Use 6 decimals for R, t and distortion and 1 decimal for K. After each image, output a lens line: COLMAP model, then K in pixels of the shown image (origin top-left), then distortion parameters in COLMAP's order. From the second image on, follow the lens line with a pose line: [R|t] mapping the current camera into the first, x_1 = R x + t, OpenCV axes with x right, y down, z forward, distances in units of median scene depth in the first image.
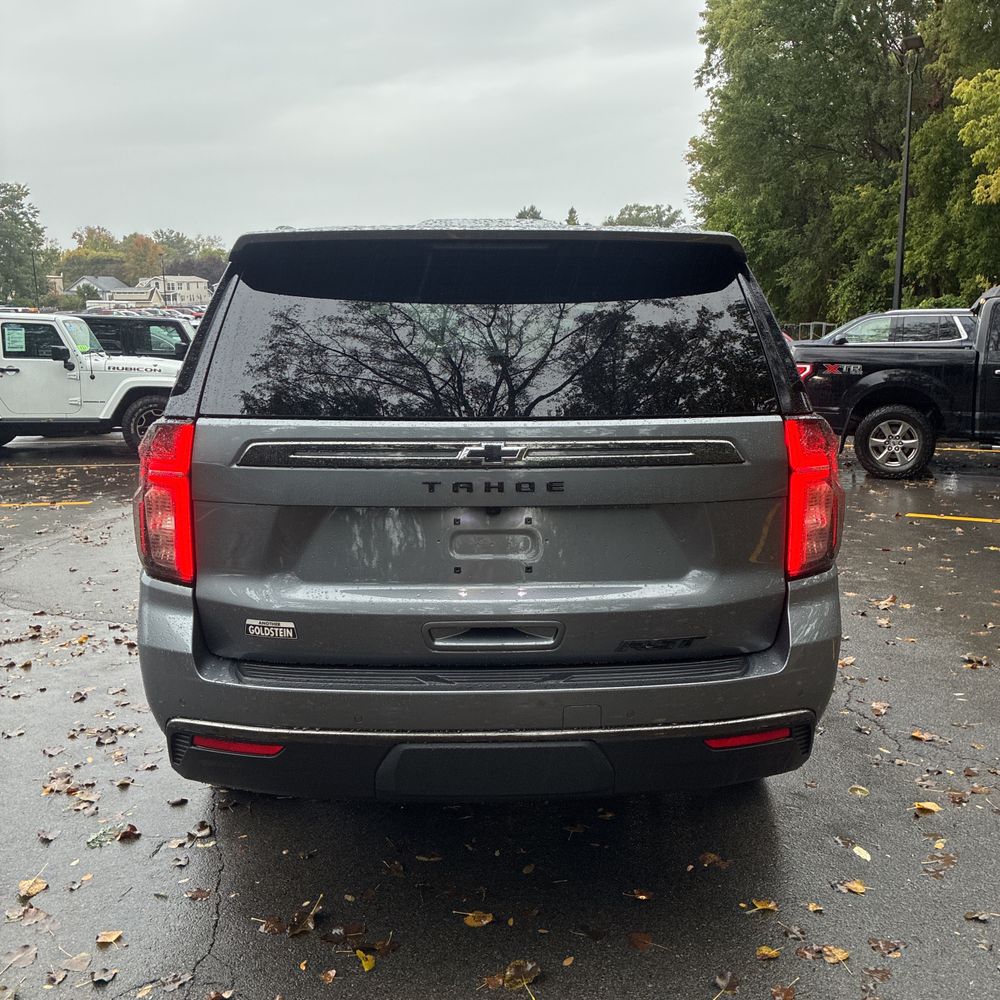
lens RADIAL K [[1017.0, 0, 501.6], [0, 1017.0, 493.9], [0, 0, 1]] dist [0.024054, -0.000740]
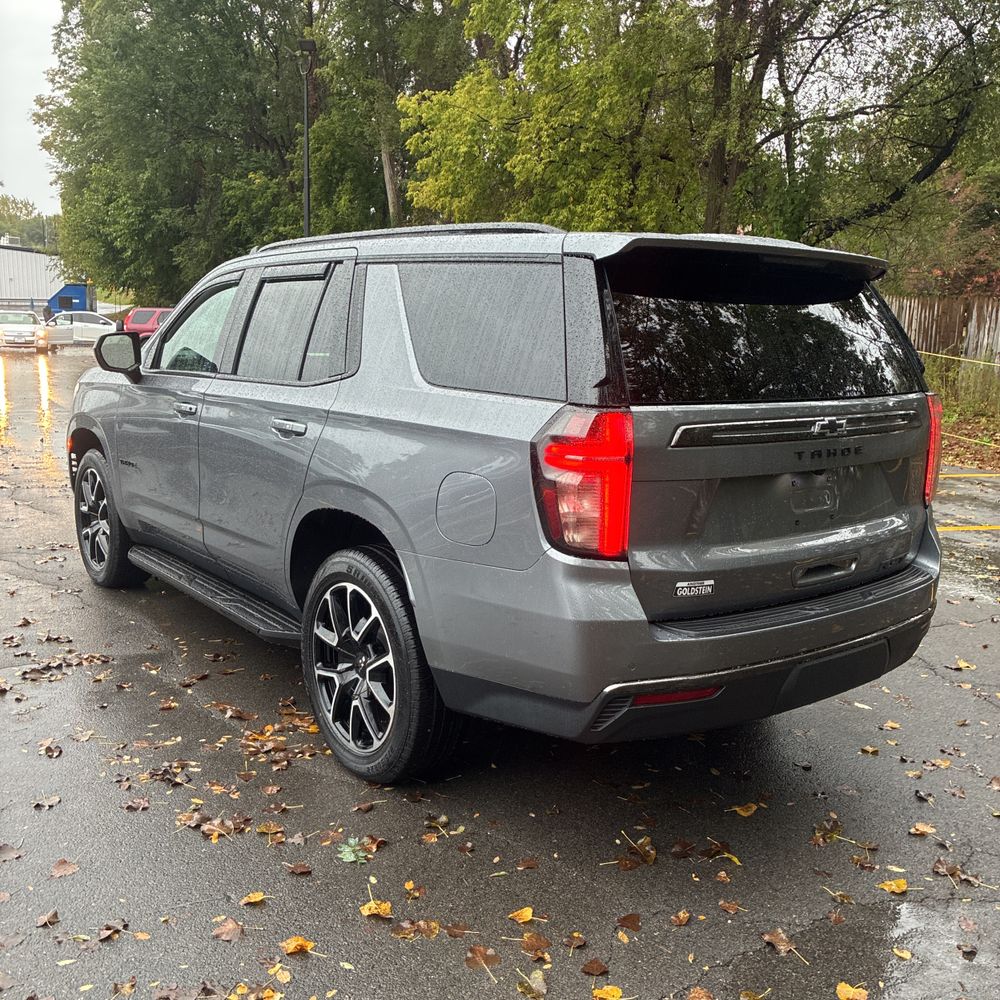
lens RADIAL K [[1016.3, 0, 494.0], [0, 1016.3, 497.8], [0, 0, 1]] dist [0.035172, -0.039905]
pose [[0.808586, -0.080604, 0.582831, -0.076778], [0.066893, 0.996743, 0.045044, -0.002564], [-0.584563, 0.002565, 0.811344, 0.014585]]
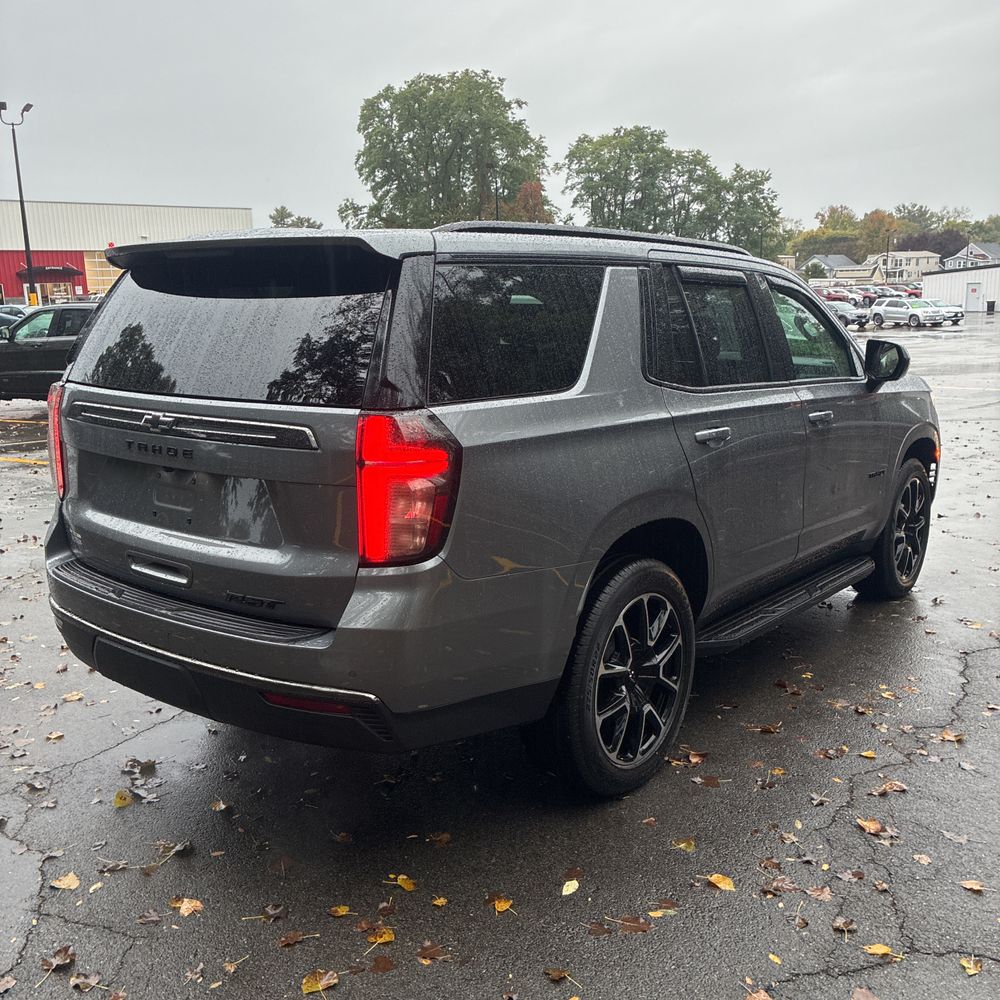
lens RADIAL K [[1017.0, 0, 501.6], [0, 1017.0, 493.9], [0, 0, 1]] dist [0.024054, -0.000740]
pose [[0.767511, 0.120300, -0.629646, 0.077373], [-0.106465, 0.992513, 0.059853, -0.005048], [0.632133, 0.021097, 0.774573, 0.020842]]
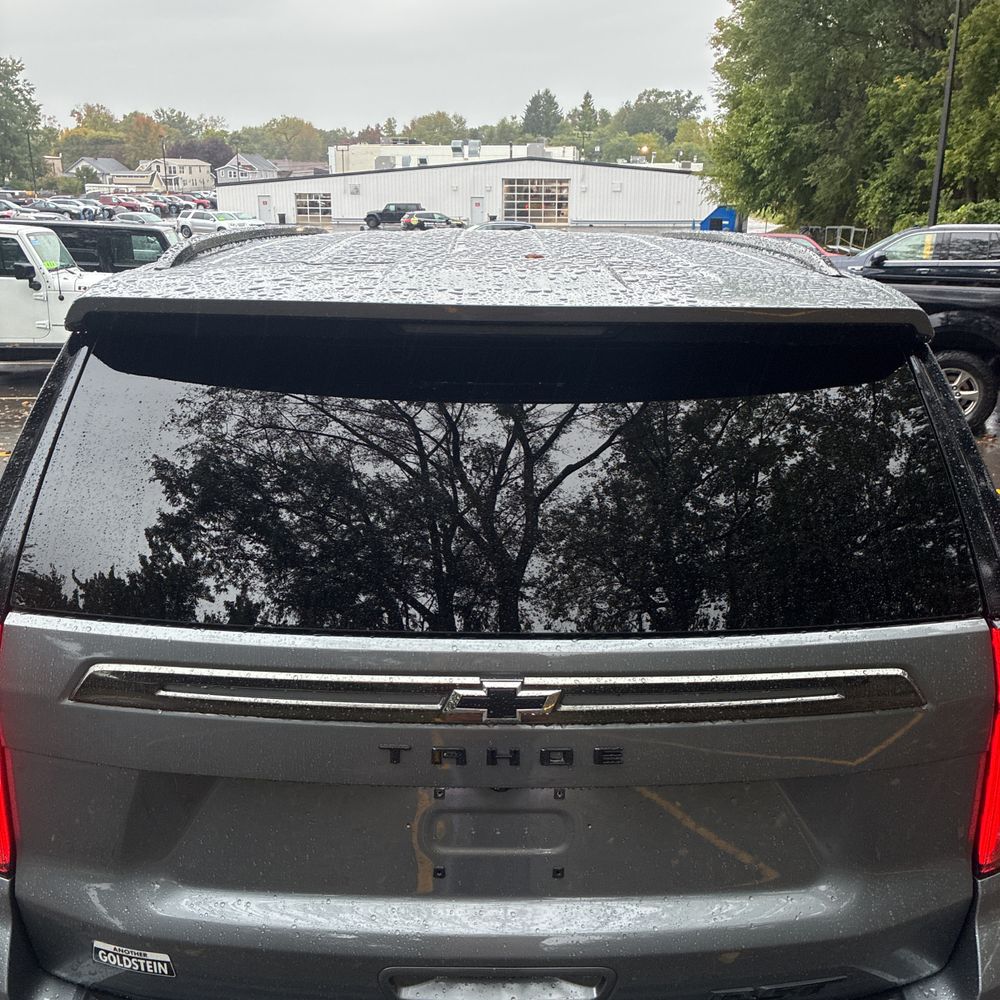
lens RADIAL K [[1007.6, 0, 496.7], [0, 1007.6, 486.5], [0, 0, 1]] dist [0.063057, -0.073807]
pose [[0.999781, 0.018288, -0.010172, -0.000540], [-0.017185, 0.994873, 0.099661, -0.015326], [0.011942, -0.099464, 0.994969, 0.030233]]
